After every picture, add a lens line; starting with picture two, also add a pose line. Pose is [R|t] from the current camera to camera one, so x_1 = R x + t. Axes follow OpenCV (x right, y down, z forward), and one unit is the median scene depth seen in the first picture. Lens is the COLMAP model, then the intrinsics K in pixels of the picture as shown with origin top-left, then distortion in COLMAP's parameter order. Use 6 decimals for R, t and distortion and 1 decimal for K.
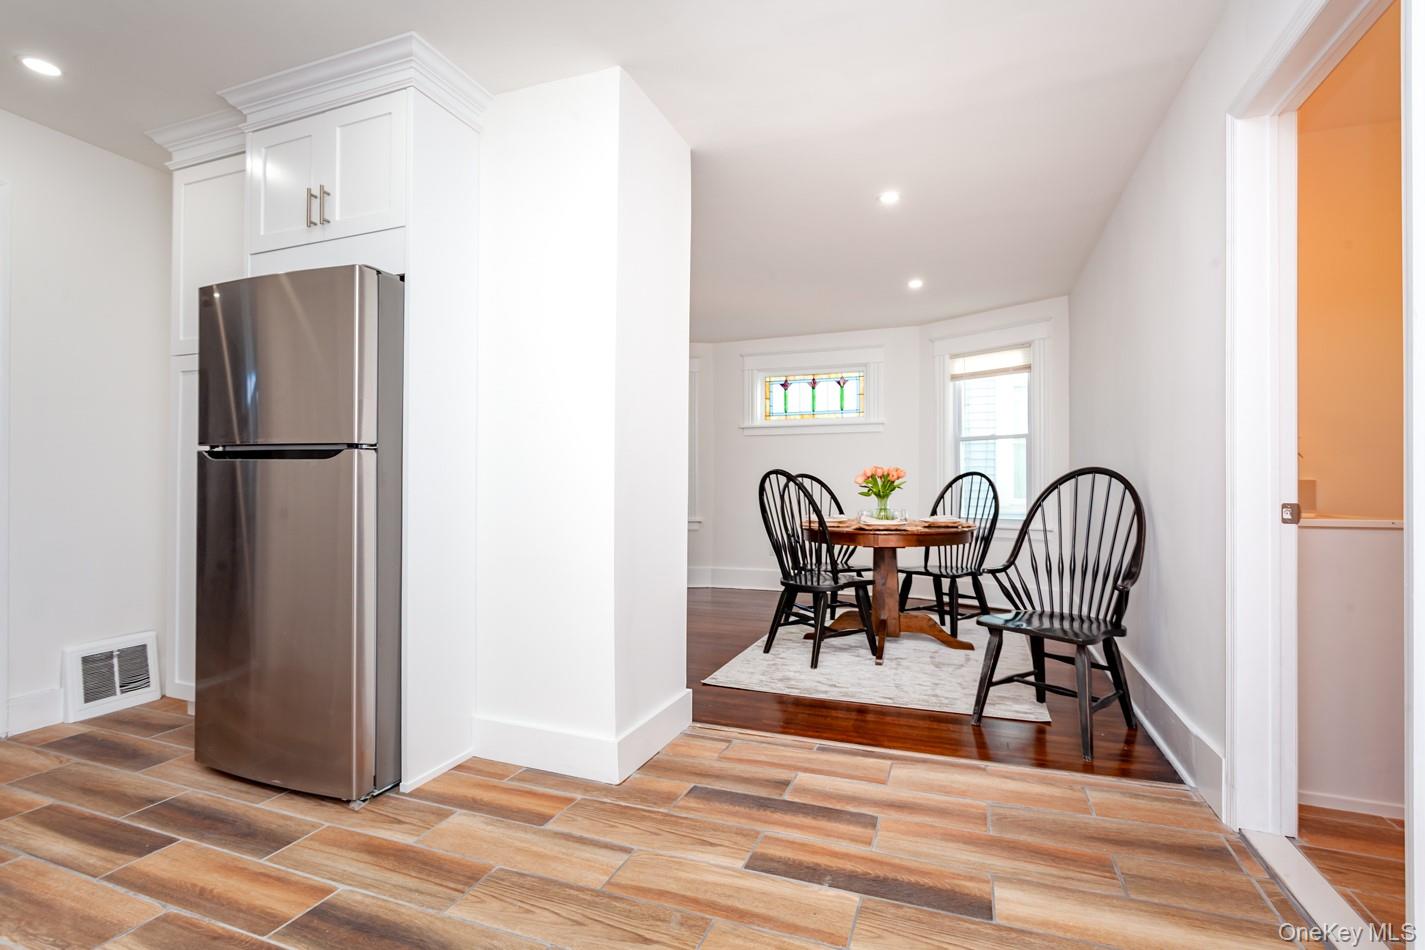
lens RADIAL K [[672.2, 0, 718.3], [0, 672.2, 477.6], [0, 0, 1]] dist [-0.002114, 0.000954]
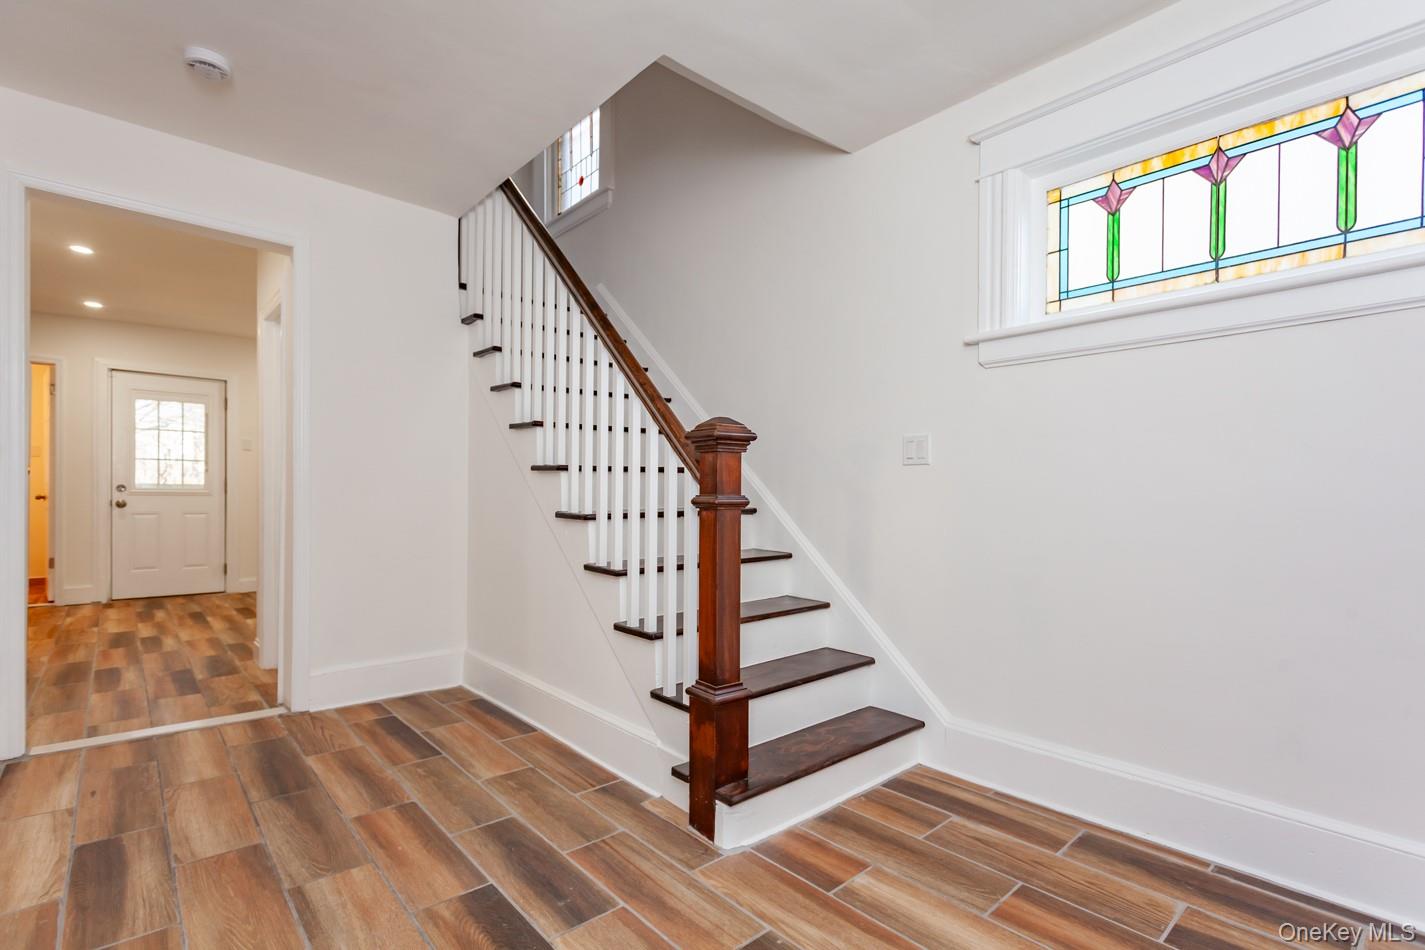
lens RADIAL K [[672.2, 0, 715.9], [0, 672.2, 495.8], [0, 0, 1]] dist [-0.002114, 0.000954]
pose [[0.883470, 0.005550, -0.468455, 0.105342], [-0.002821, 0.999975, 0.006527, 0.007878], [0.468480, -0.004445, 0.883463, 0.783757]]
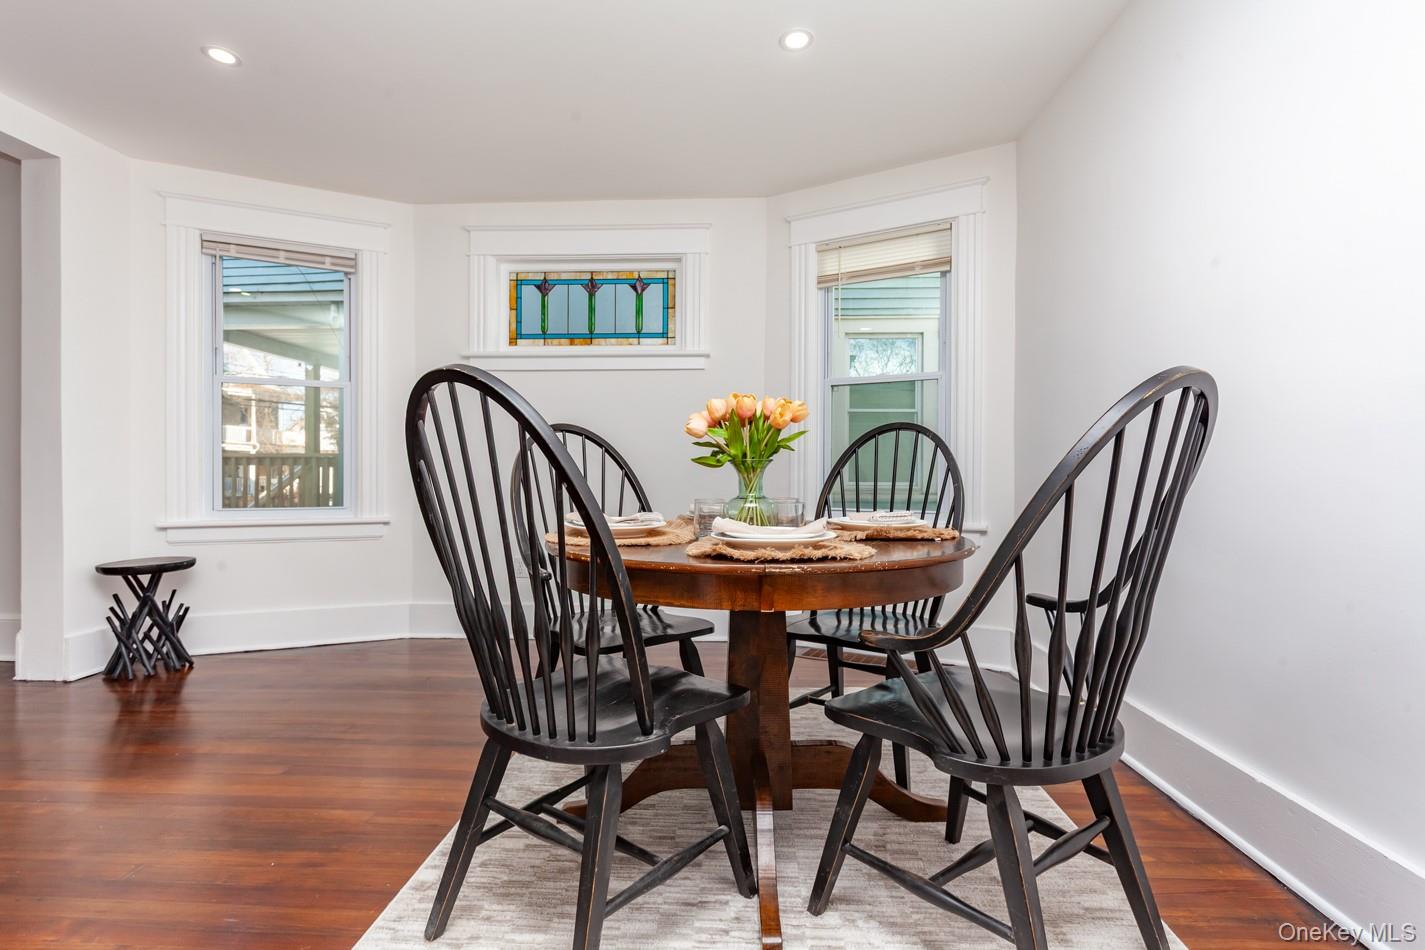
lens RADIAL K [[672.2, 0, 714.7], [0, 672.2, 470.8], [0, 0, 1]] dist [-0.002114, 0.000954]
pose [[0.951516, 0.002686, 0.307589, 0.078147], [-0.005065, 0.999963, 0.006935, 0.022377], [-0.307559, -0.008156, 0.951494, 0.500879]]
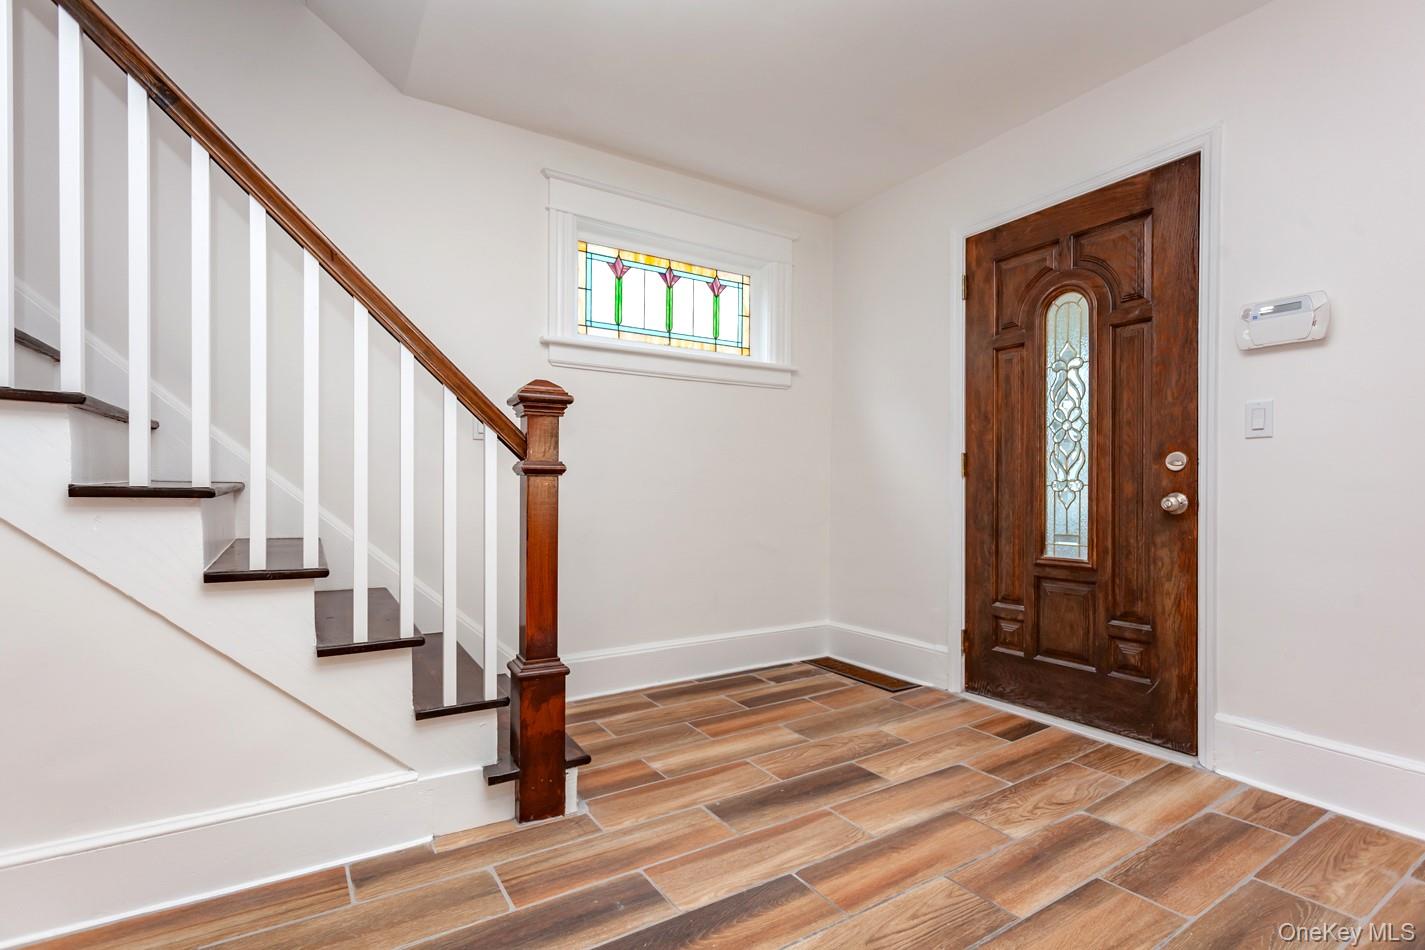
lens RADIAL K [[672.2, 0, 718.2], [0, 672.2, 495.3], [0, 0, 1]] dist [-0.002114, 0.000954]
pose [[0.597035, -0.005135, 0.802198, -0.308445], [-0.002560, 0.999962, 0.008306, 0.026715], [-0.802211, -0.007012, 0.597000, 0.828704]]
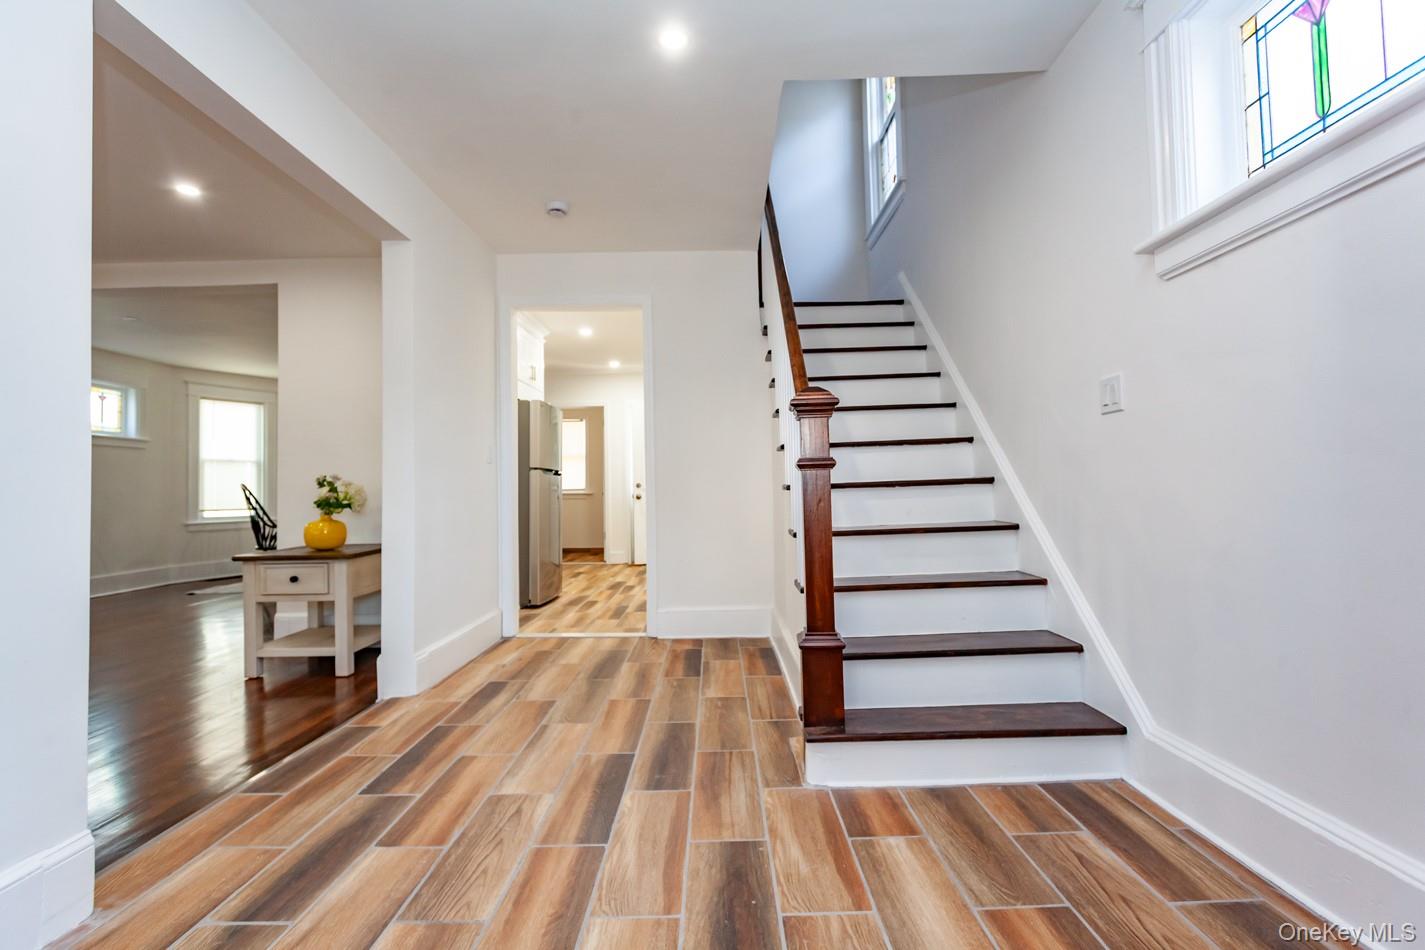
lens RADIAL K [[672.2, 0, 723.1], [0, 672.2, 471.6], [0, 0, 1]] dist [-0.002114, 0.000954]
pose [[0.352650, -0.041165, -0.934849, 0.298019], [0.023268, 0.999109, -0.035217, 0.032509], [0.935466, -0.009333, 0.353294, 0.923580]]
